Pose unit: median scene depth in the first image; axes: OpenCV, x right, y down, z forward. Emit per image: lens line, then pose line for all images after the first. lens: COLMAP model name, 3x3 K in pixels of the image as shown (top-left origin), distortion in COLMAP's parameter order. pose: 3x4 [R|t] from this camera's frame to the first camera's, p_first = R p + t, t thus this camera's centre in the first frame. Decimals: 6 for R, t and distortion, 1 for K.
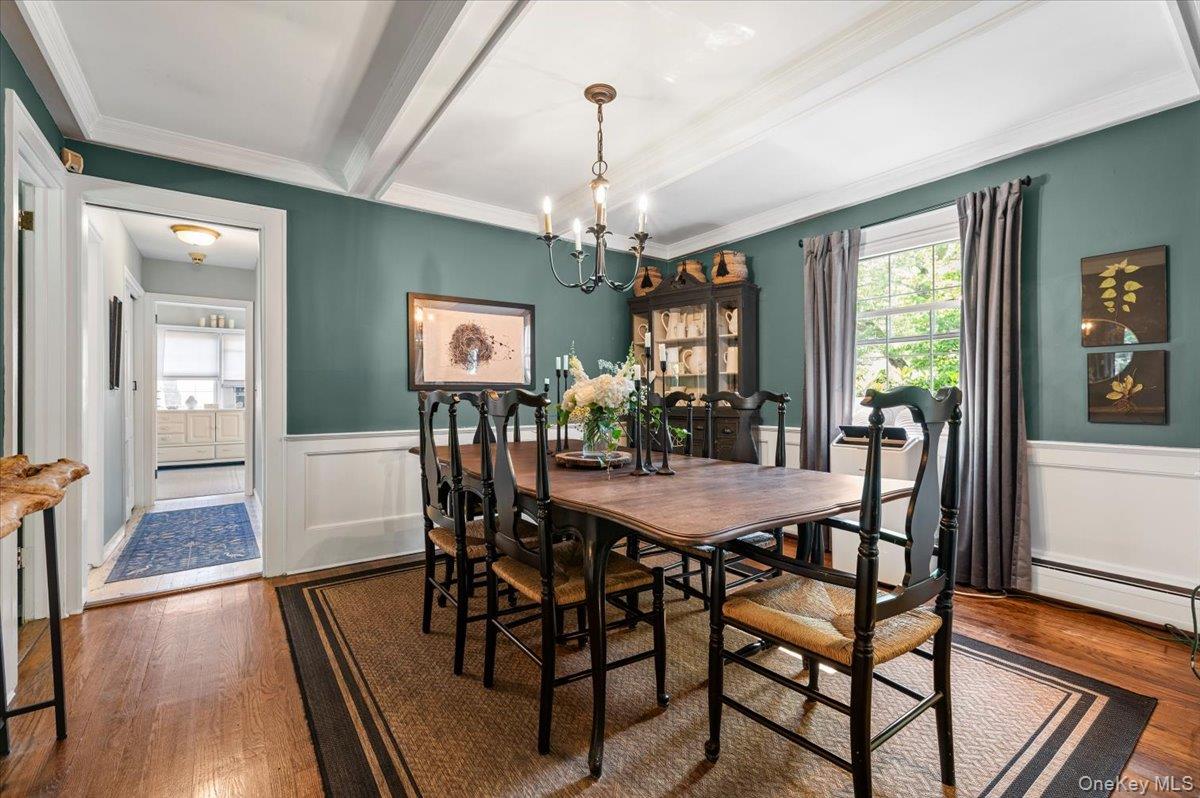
lens RADIAL K [[511.4, 0, 600.0], [0, 511.4, 399.0], [0, 0, 1]] dist [0.000003, 0.000000]
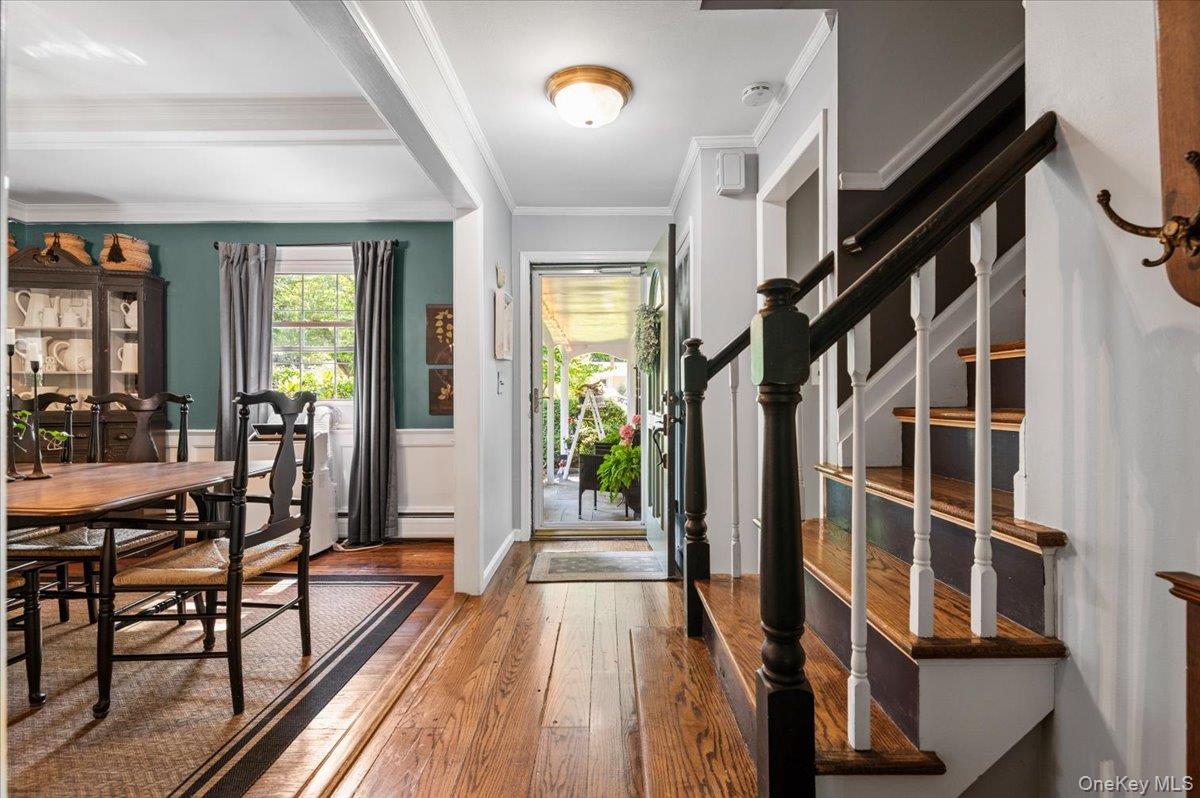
lens RADIAL K [[562.8, 0, 600.6], [0, 562.8, 393.4], [0, 0, 1]] dist [-0.000405, -0.000864]
pose [[0.586639, 0.004344, 0.809837, -0.079523], [0.007508, 0.999913, -0.010801, 0.004168], [-0.809814, 0.012416, 0.586556, -0.352677]]
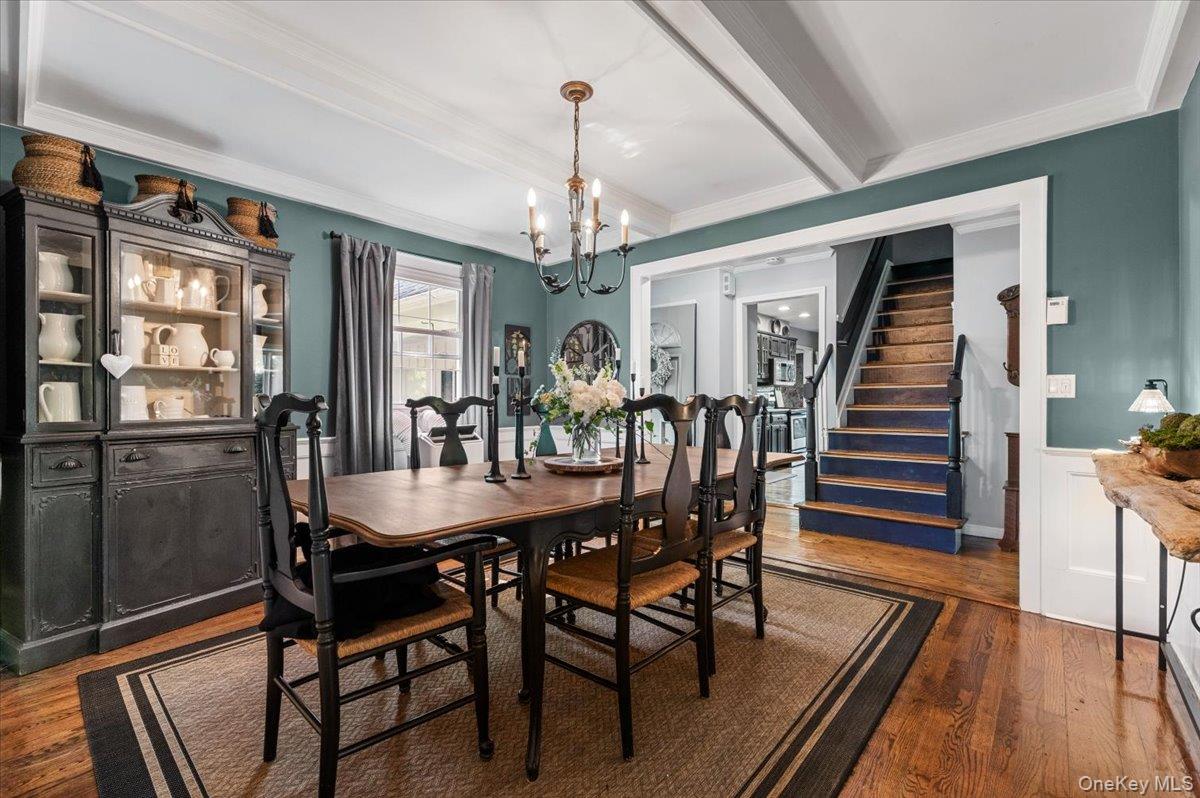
lens RADIAL K [[519.7, 0, 597.9], [0, 519.7, 405.1], [0, 0, 1]] dist [0.000401, 0.000508]
pose [[-0.216328, -0.006592, 0.976298, -0.863344], [0.009252, 0.999918, 0.008802, -0.005728], [-0.976277, 0.010937, -0.216249, 1.036119]]
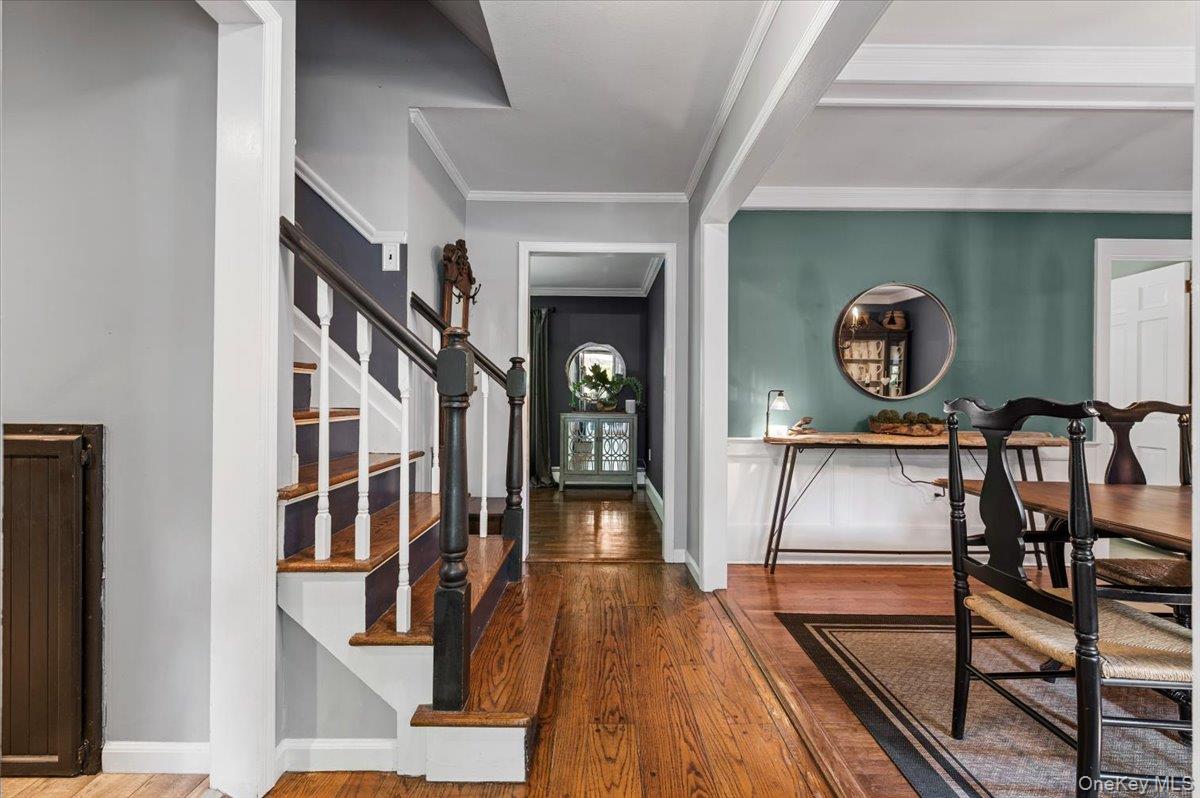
lens RADIAL K [[525.2, 0, 596.7], [0, 525.2, 420.7], [0, 0, 1]] dist [0.000421, -0.000027]
pose [[-0.588529, 0.025805, -0.808064, 0.988224], [-0.014354, 0.998999, 0.042356, -0.004484], [0.808349, 0.036527, -0.587570, 0.449340]]
